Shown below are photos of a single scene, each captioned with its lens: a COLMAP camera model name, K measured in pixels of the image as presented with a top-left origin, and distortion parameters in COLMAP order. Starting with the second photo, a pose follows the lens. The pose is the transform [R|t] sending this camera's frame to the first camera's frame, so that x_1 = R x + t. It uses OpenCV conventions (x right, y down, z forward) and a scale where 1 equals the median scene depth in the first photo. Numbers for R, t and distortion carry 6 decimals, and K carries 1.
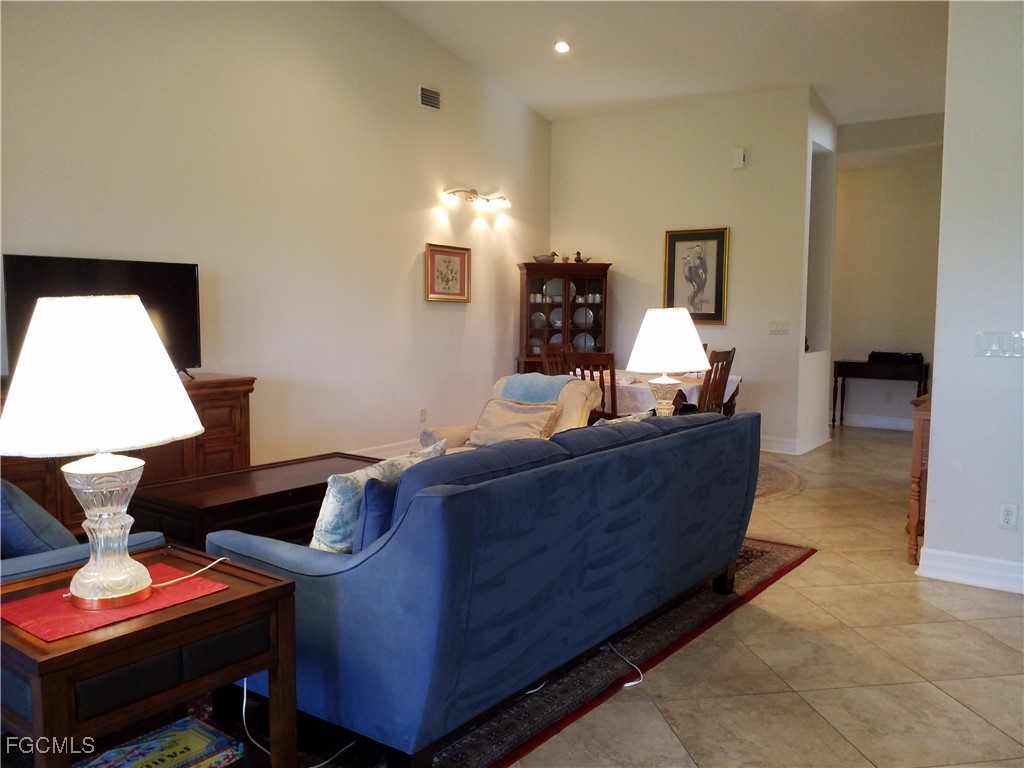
lens RADIAL K [[813.0, 0, 512.0], [0, 813.0, 384.0], [0, 0, 1]] dist [-0.006824, -0.003796]
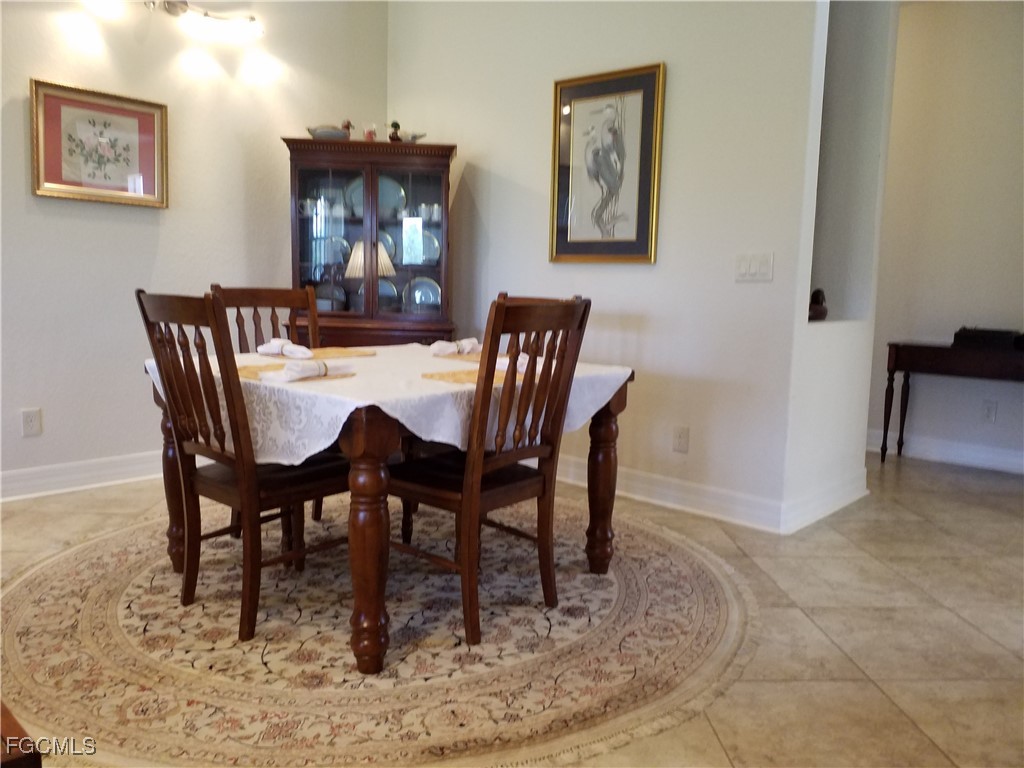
lens RADIAL K [[805.5, 0, 512.0], [0, 805.5, 384.0], [0, 0, 1]] dist [0.002626, 0.001839]
pose [[0.994158, 0.038744, -0.100745, 0.224732], [-0.035143, 0.998687, 0.037281, -0.013315], [0.102057, -0.033522, 0.994214, 0.484857]]
